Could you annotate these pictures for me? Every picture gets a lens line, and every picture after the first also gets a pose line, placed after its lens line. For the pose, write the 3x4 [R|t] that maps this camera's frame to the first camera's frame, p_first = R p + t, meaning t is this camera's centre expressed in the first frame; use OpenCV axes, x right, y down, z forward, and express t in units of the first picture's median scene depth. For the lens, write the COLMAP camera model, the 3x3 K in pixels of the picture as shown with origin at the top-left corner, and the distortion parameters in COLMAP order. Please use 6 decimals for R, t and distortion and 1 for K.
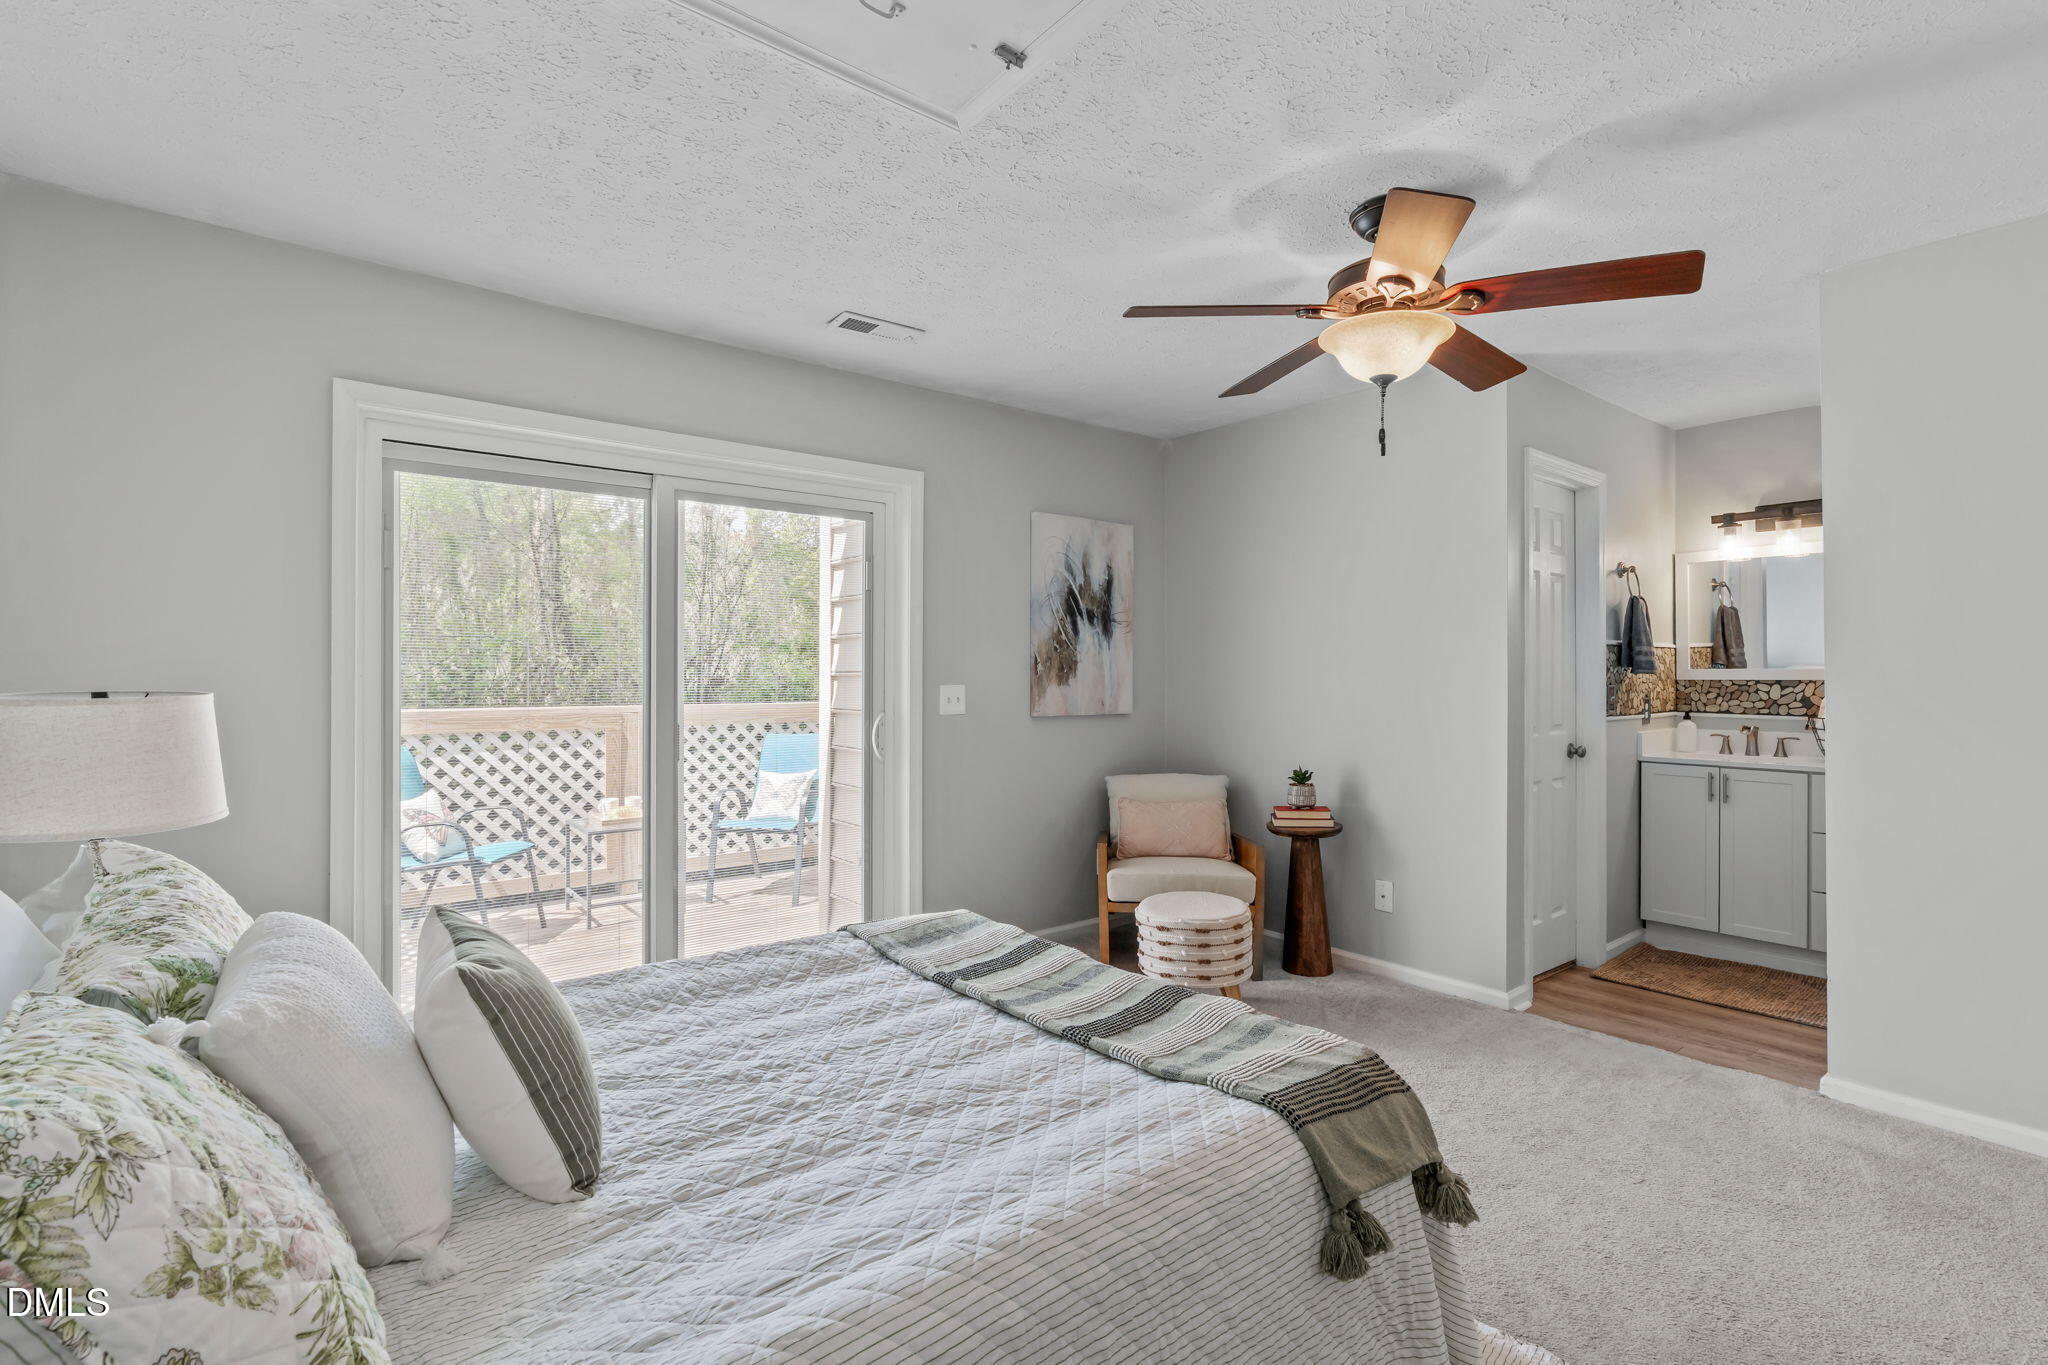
lens RADIAL K [[936.5, 0, 1019.8], [0, 936.5, 666.5], [0, 0, 1]] dist [-0.007748, 0.001078]
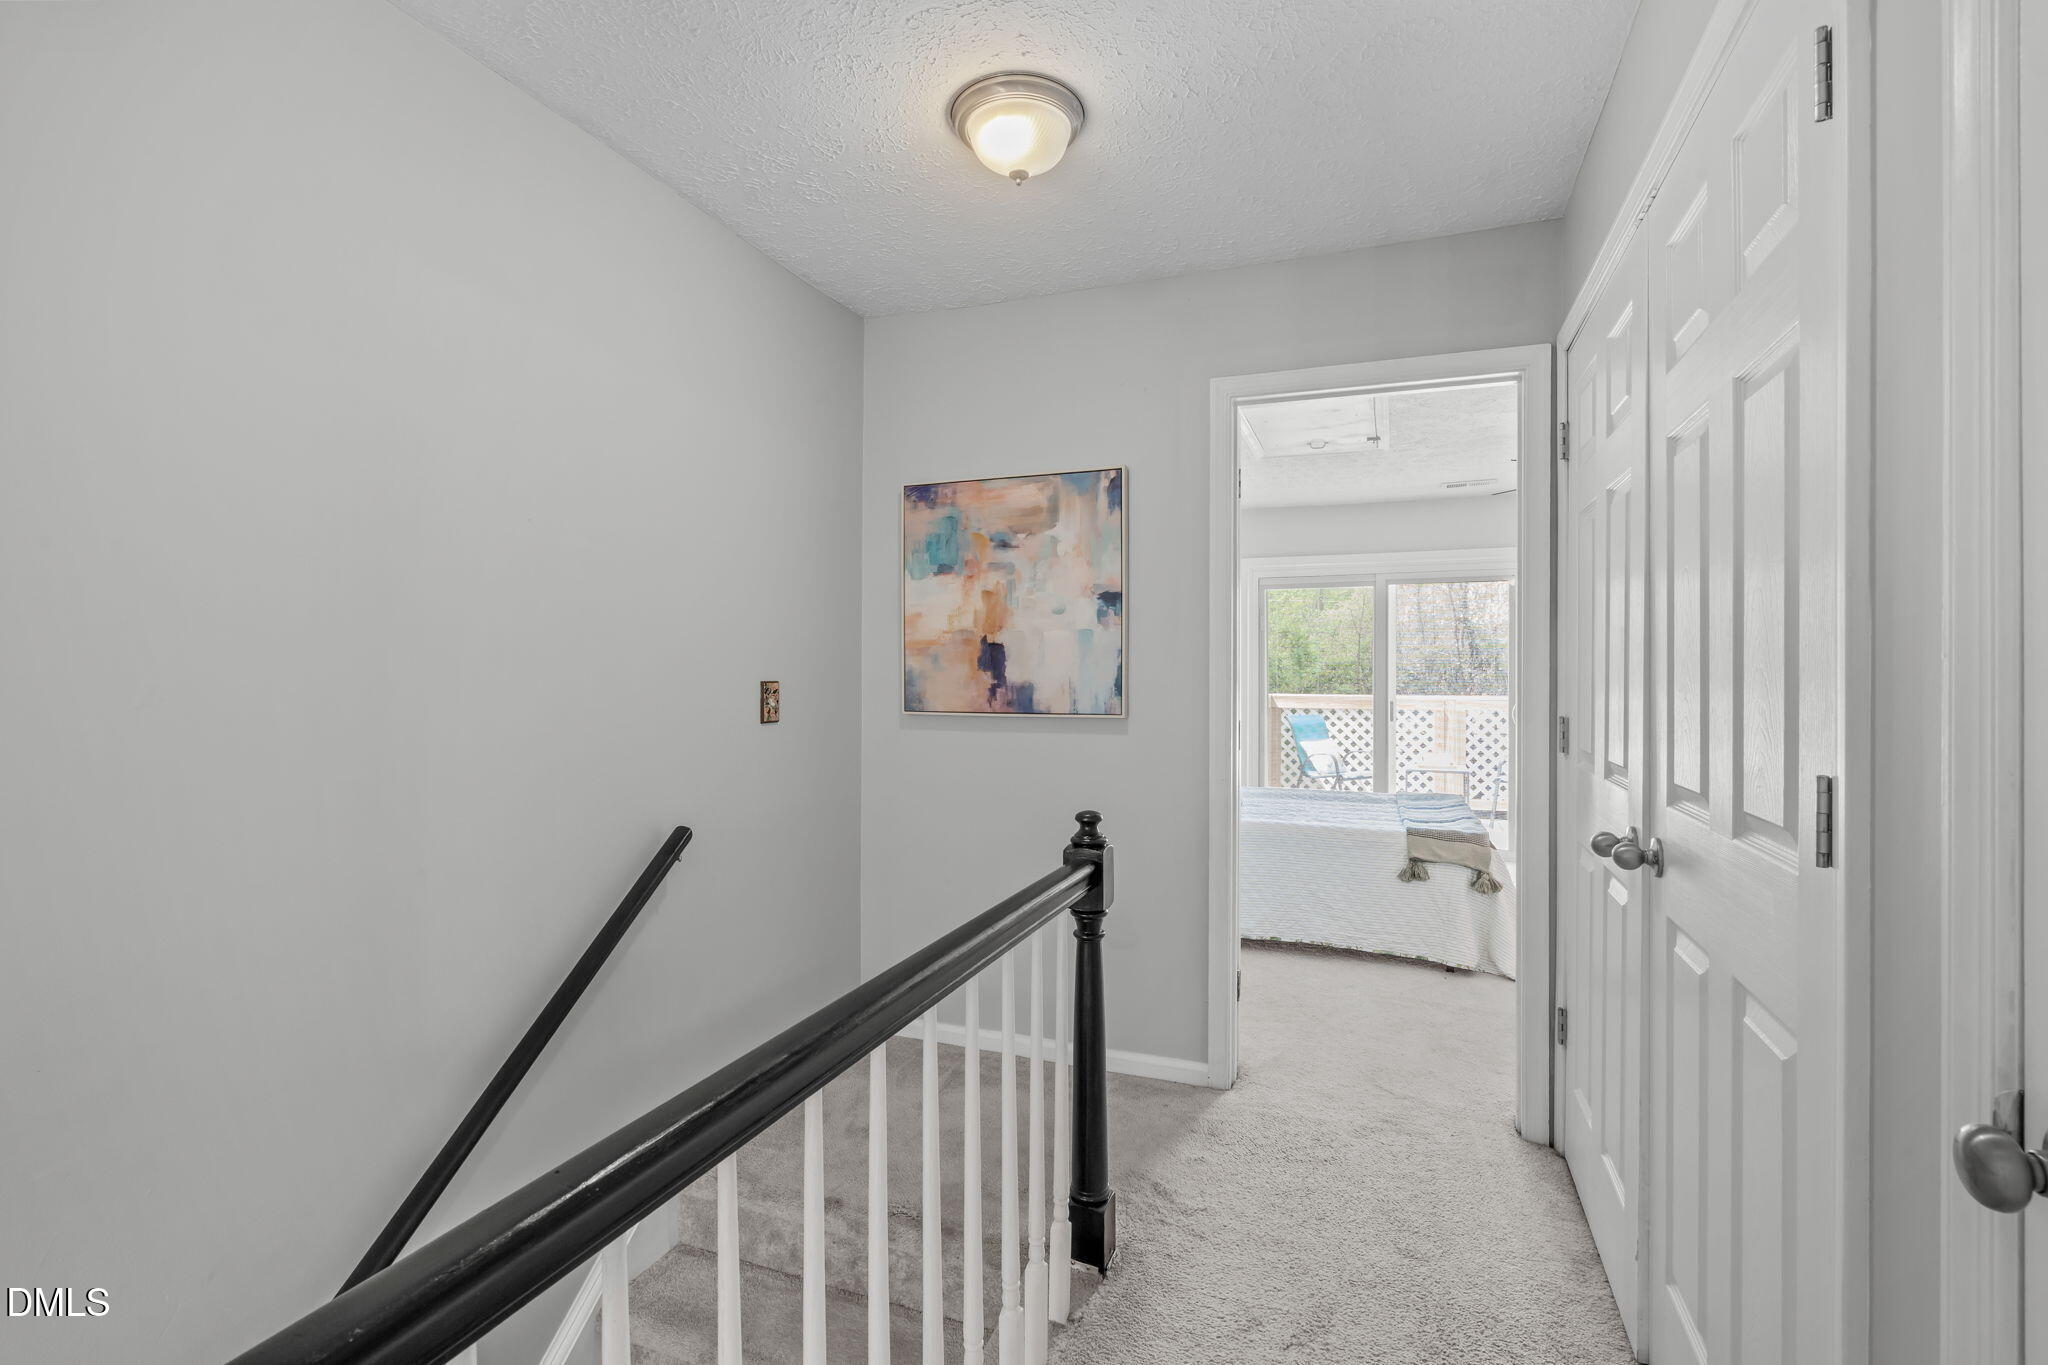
lens RADIAL K [[897.4, 0, 1031.5], [0, 897.4, 674.2], [0, 0, 1]] dist [-0.032910, 0.000235]
pose [[0.495400, -0.003083, -0.868659, 0.754761], [0.007582, 0.999971, 0.000775, -0.000657], [0.868632, -0.006971, 0.495409, -0.478797]]
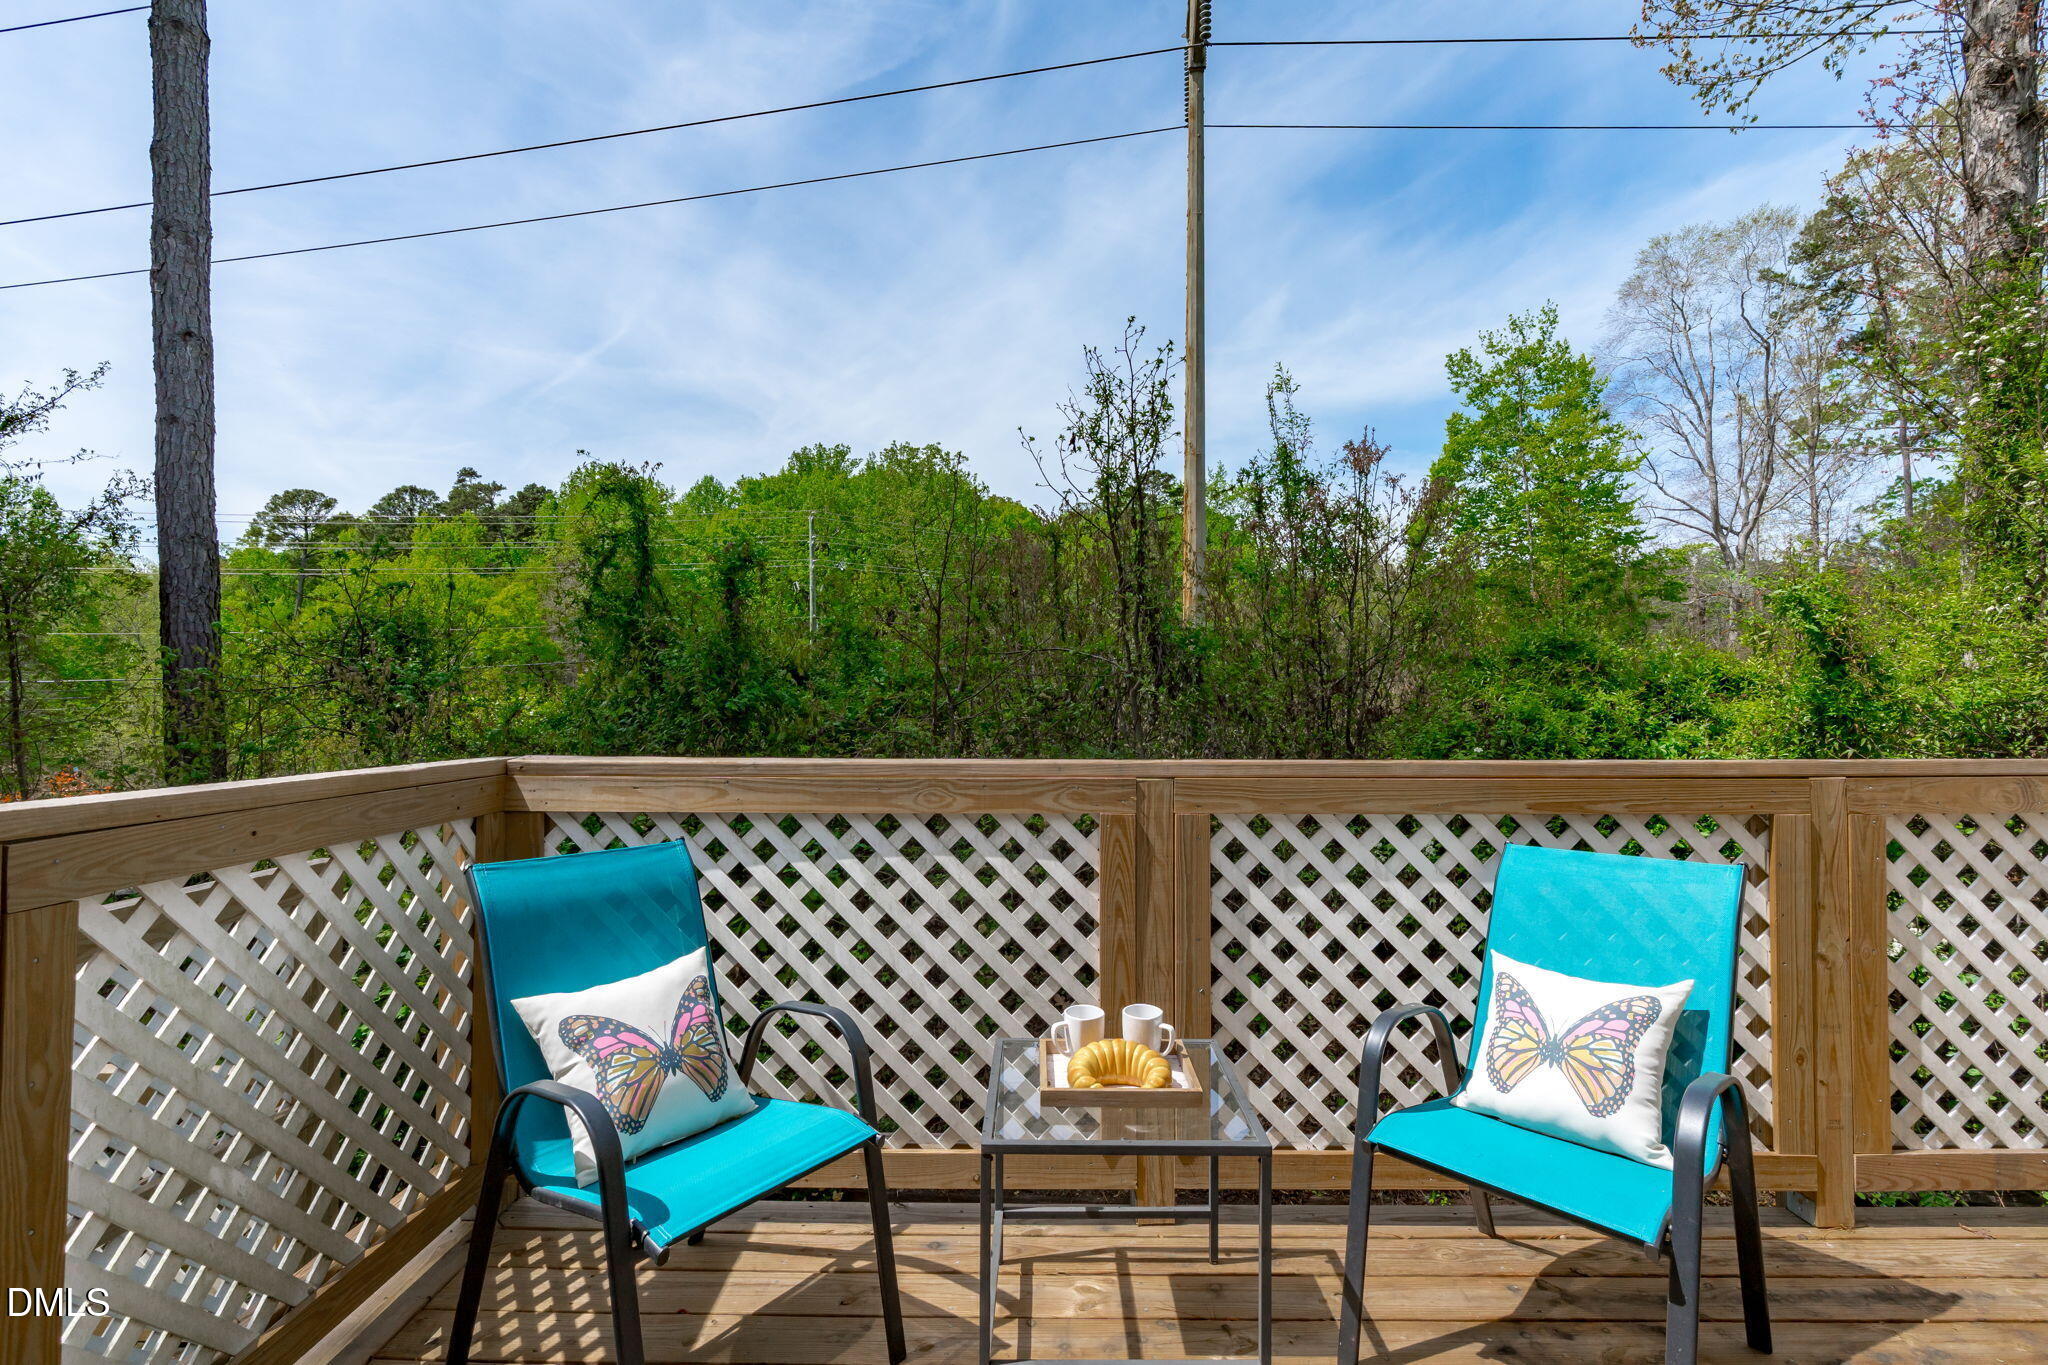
lens RADIAL K [[917.8, 0, 1029.5], [0, 917.8, 686.0], [0, 0, 1]] dist [-0.009733, 0.002056]
pose [[0.781043, -0.015381, -0.624288, -0.301670], [0.004165, 0.999803, -0.019423, 0.023529], [0.624463, 0.012570, 0.780953, 0.944048]]
